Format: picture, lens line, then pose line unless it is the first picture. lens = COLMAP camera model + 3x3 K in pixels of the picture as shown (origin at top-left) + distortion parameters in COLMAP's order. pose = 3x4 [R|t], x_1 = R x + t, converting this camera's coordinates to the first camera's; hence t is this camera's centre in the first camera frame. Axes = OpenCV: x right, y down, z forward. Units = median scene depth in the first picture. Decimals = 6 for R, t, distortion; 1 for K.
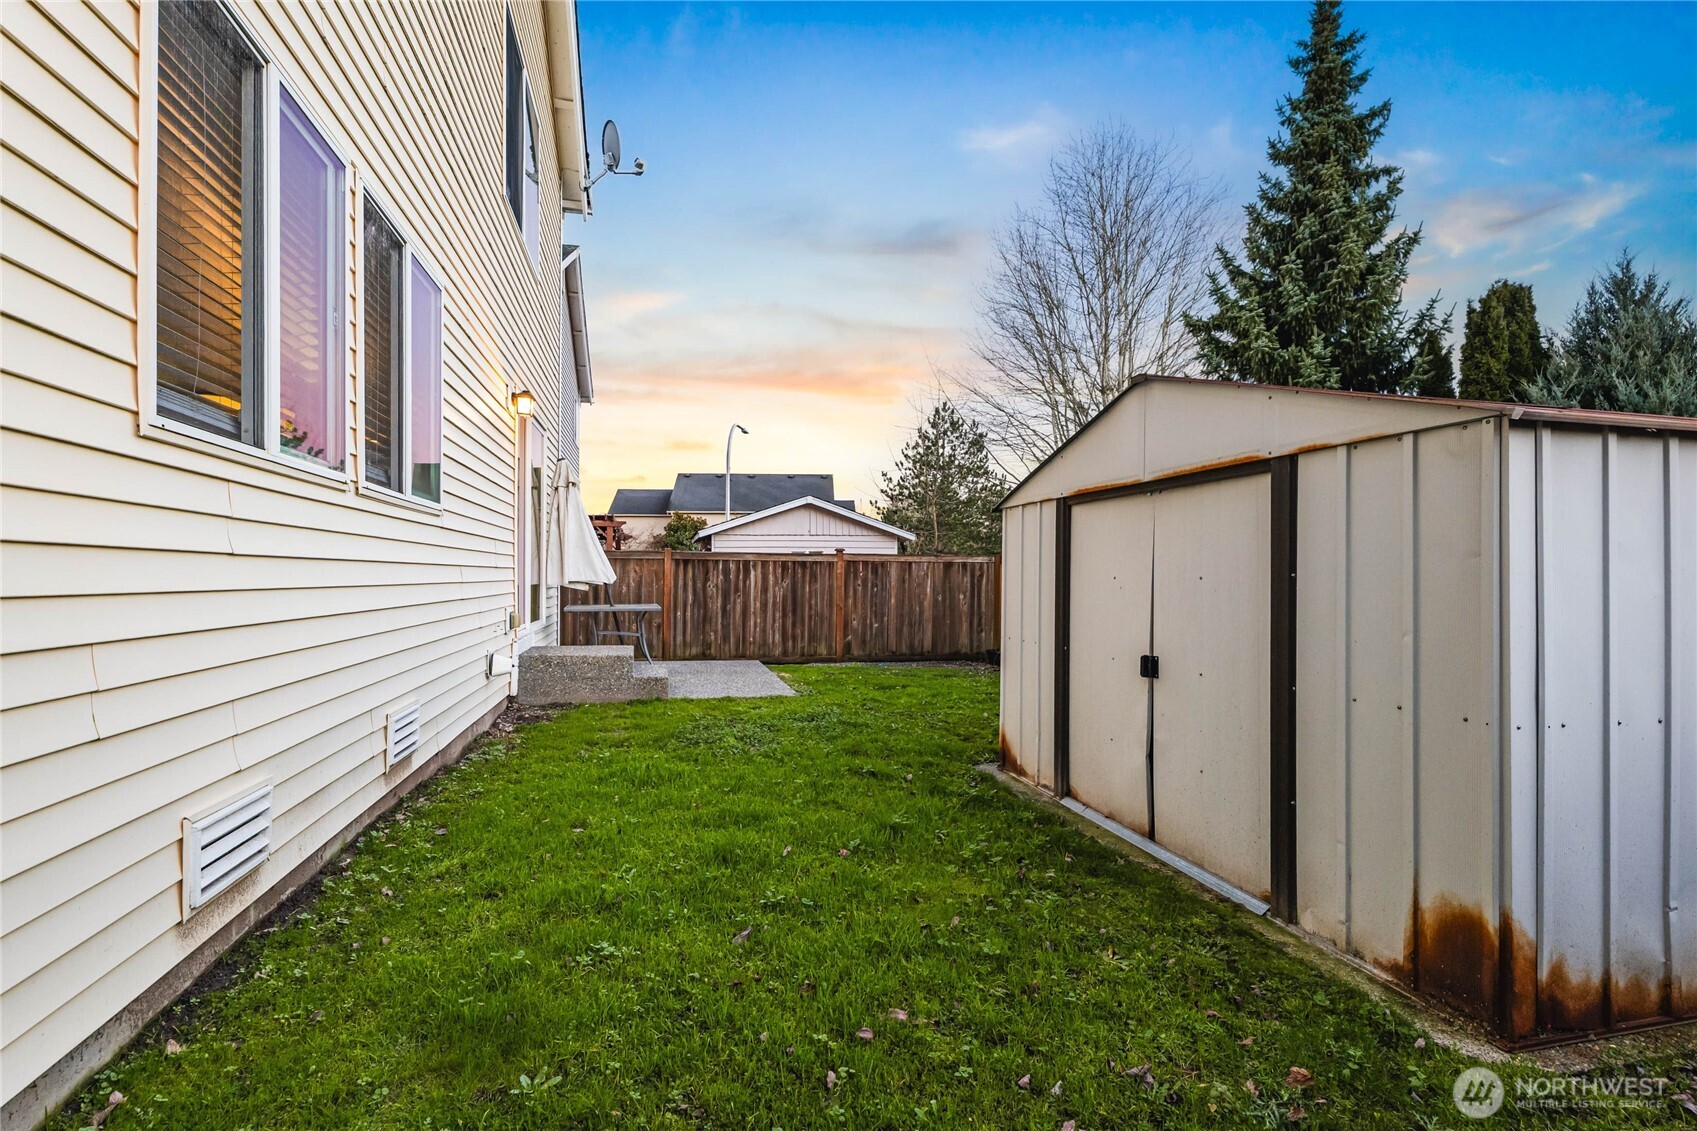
lens RADIAL K [[770.9, 0, 843.2], [0, 770.9, 568.7], [0, 0, 1]] dist [-0.014004, 0.005787]
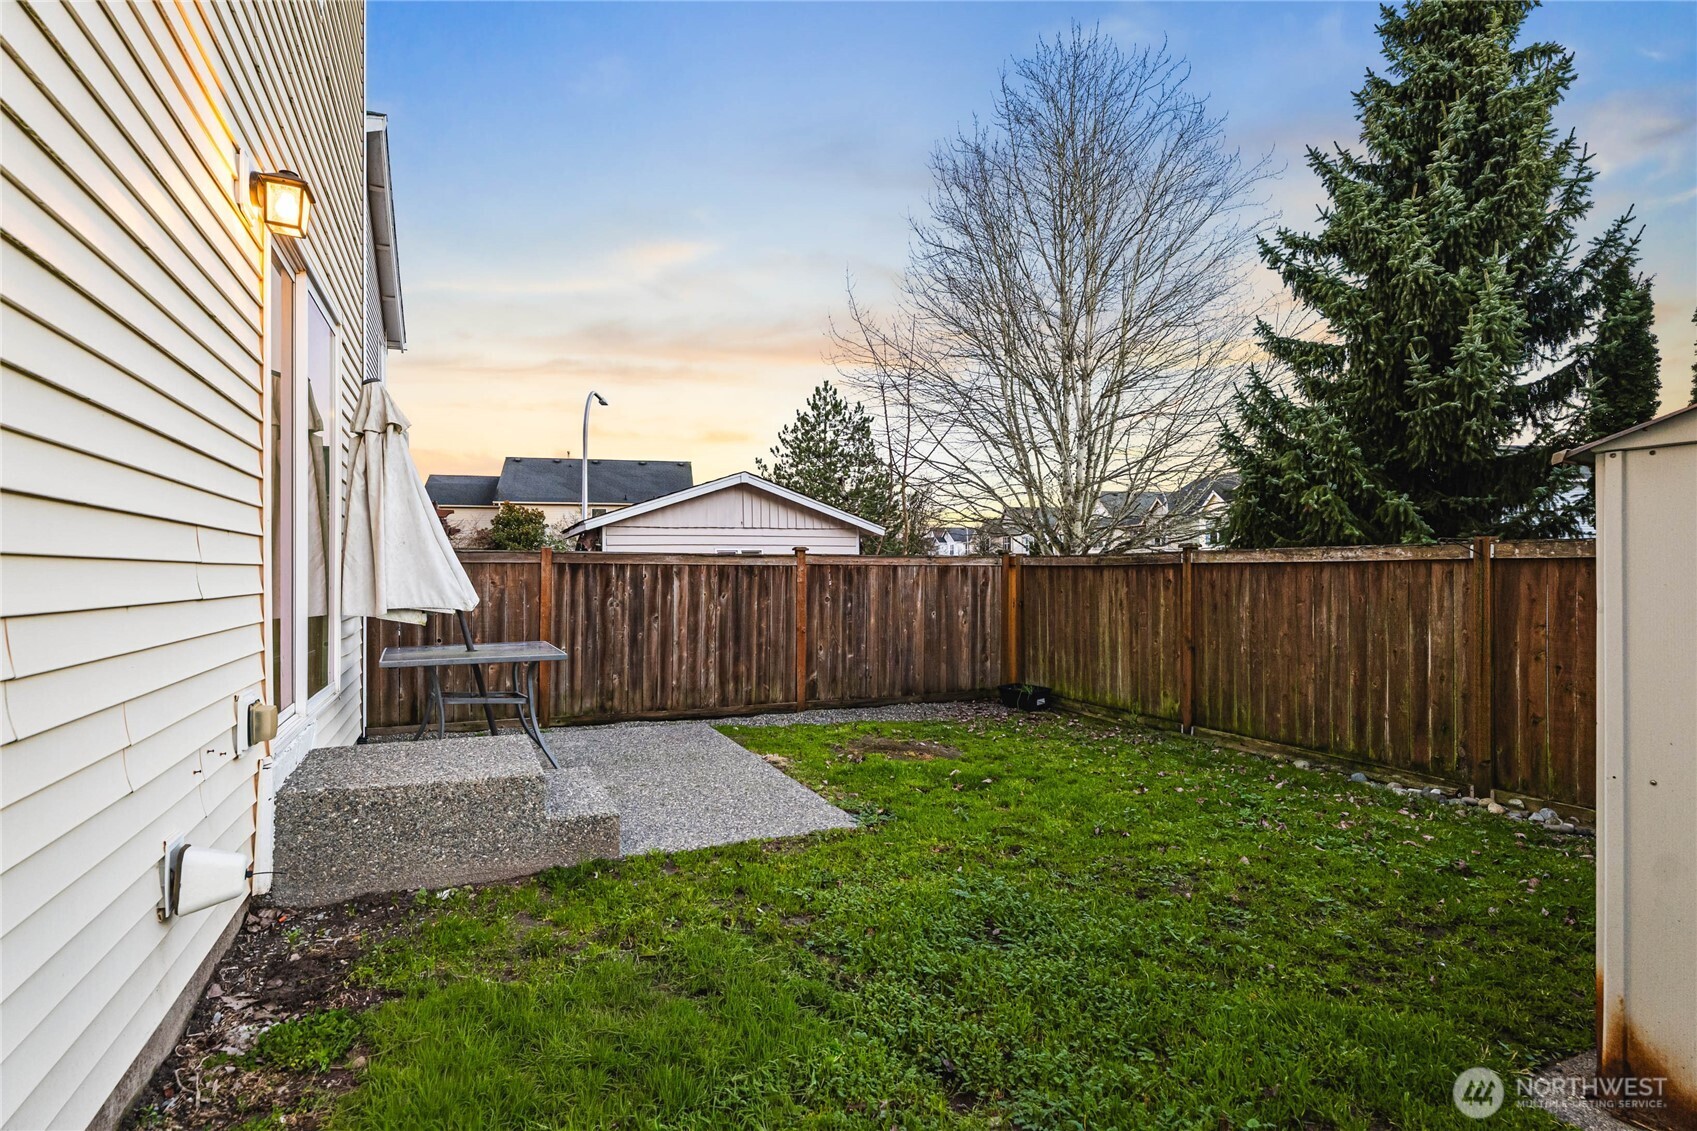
lens RADIAL K [[844.3, 0, 855.4], [0, 844.3, 565.8], [0, 0, 1]] dist [-0.001857, 0.000453]
pose [[0.983070, -0.004256, 0.183179, -0.095293], [0.004697, 0.999987, -0.001975, -0.007592], [-0.183168, 0.002802, 0.983078, 0.240850]]
